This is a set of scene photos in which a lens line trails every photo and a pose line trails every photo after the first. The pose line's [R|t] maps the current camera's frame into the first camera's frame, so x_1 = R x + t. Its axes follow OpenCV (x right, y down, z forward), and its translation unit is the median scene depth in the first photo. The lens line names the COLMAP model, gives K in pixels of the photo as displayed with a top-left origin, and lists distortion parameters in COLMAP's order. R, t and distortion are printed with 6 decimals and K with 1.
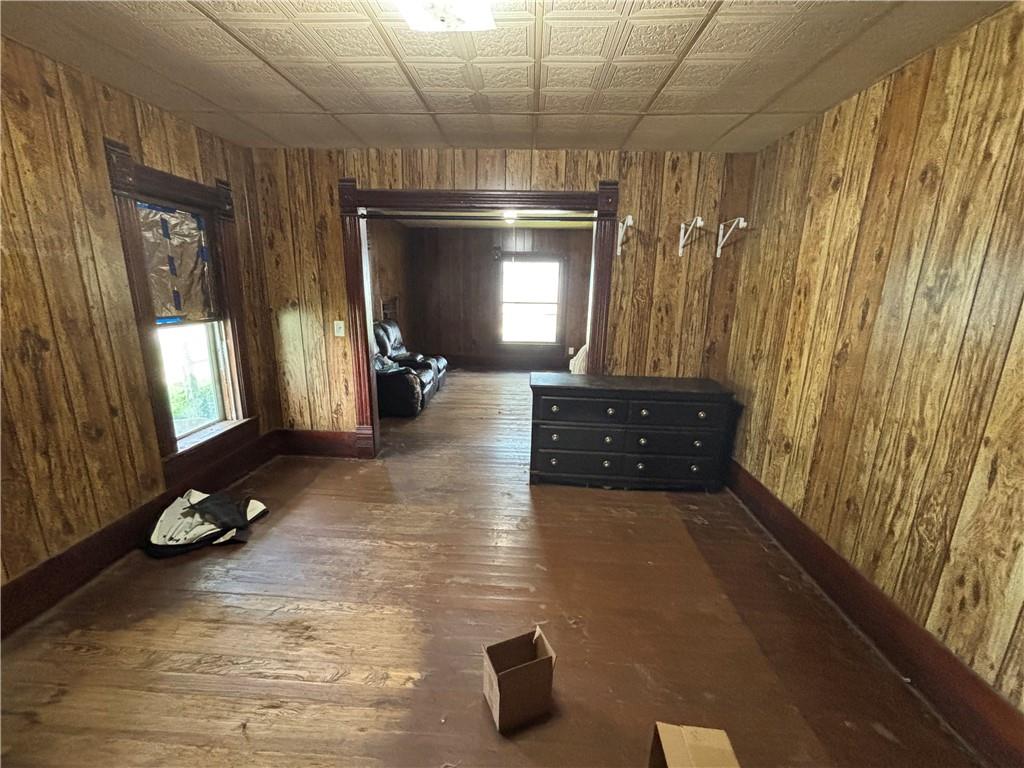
lens RADIAL K [[413.7, 0, 511.2], [0, 413.7, 379.6], [0, 0, 1]] dist [0.007047, -0.001182]
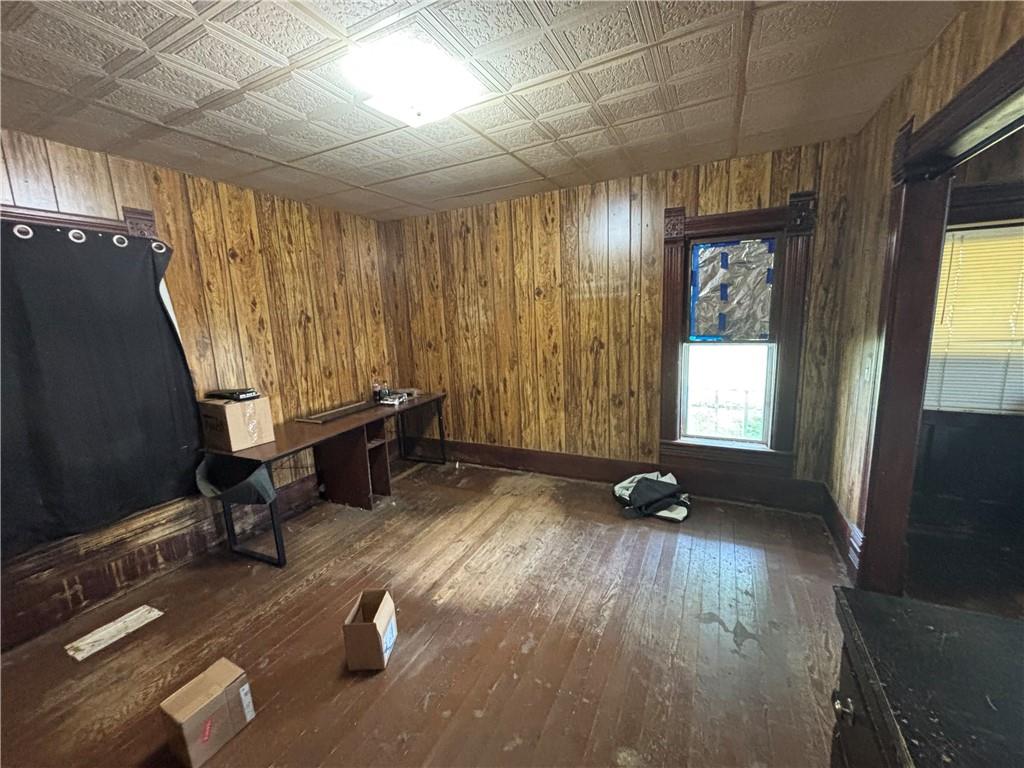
lens RADIAL K [[413.7, 0, 519.8], [0, 413.7, 384.1], [0, 0, 1]] dist [0.007047, -0.001182]
pose [[-0.396443, 0.151339, -0.905499, 0.596472], [-0.173019, 0.956329, 0.235585, -0.248317], [0.901608, 0.250065, -0.352946, 1.172558]]
